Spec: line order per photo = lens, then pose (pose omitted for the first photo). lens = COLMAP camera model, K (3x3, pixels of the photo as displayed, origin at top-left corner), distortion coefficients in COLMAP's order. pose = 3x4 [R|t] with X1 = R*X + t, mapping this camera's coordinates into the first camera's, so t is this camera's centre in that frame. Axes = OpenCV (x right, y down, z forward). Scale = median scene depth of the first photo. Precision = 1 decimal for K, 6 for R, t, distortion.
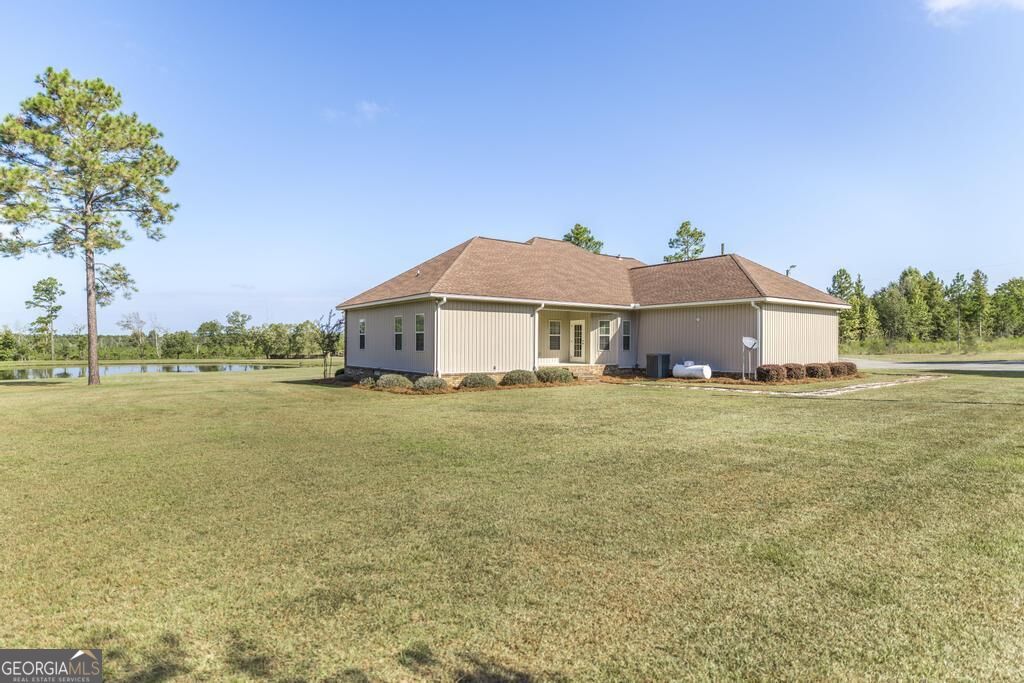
lens RADIAL K [[548.1, 0, 517.0], [0, 548.1, 344.3], [0, 0, 1]] dist [0.001009, 0.000227]
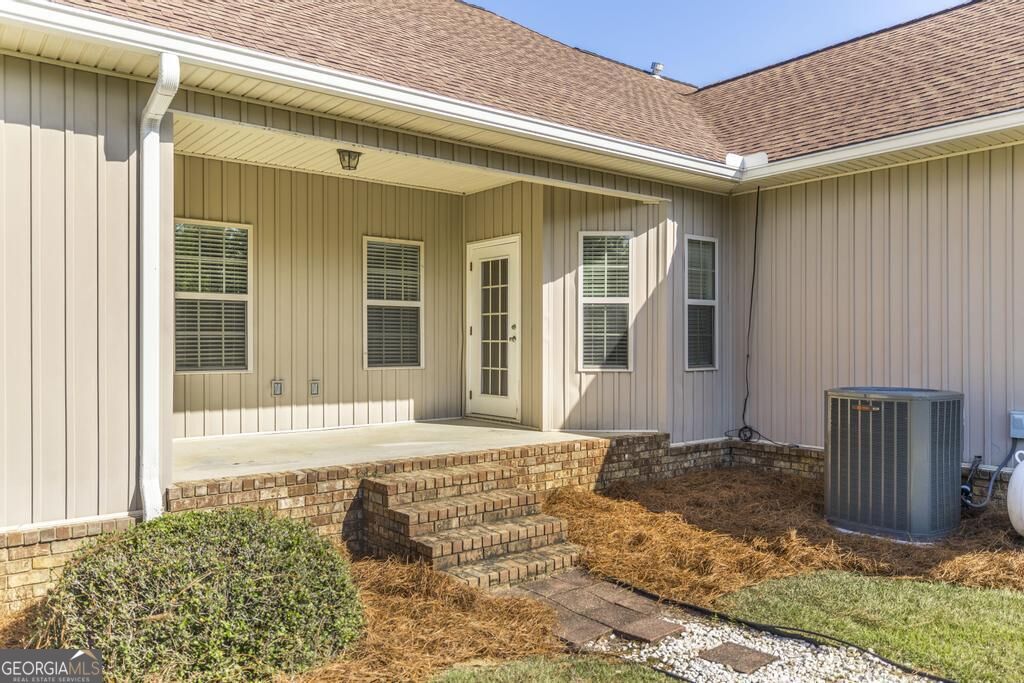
lens RADIAL K [[761.3, 0, 510.3], [0, 761.3, 344.5], [0, 0, 1]] dist [0.007806, 0.000672]
pose [[0.999708, -0.007330, 0.023040, 0.112331], [0.007314, 0.999973, 0.000802, 0.000950], [-0.023045, -0.000633, 0.999734, 0.683970]]
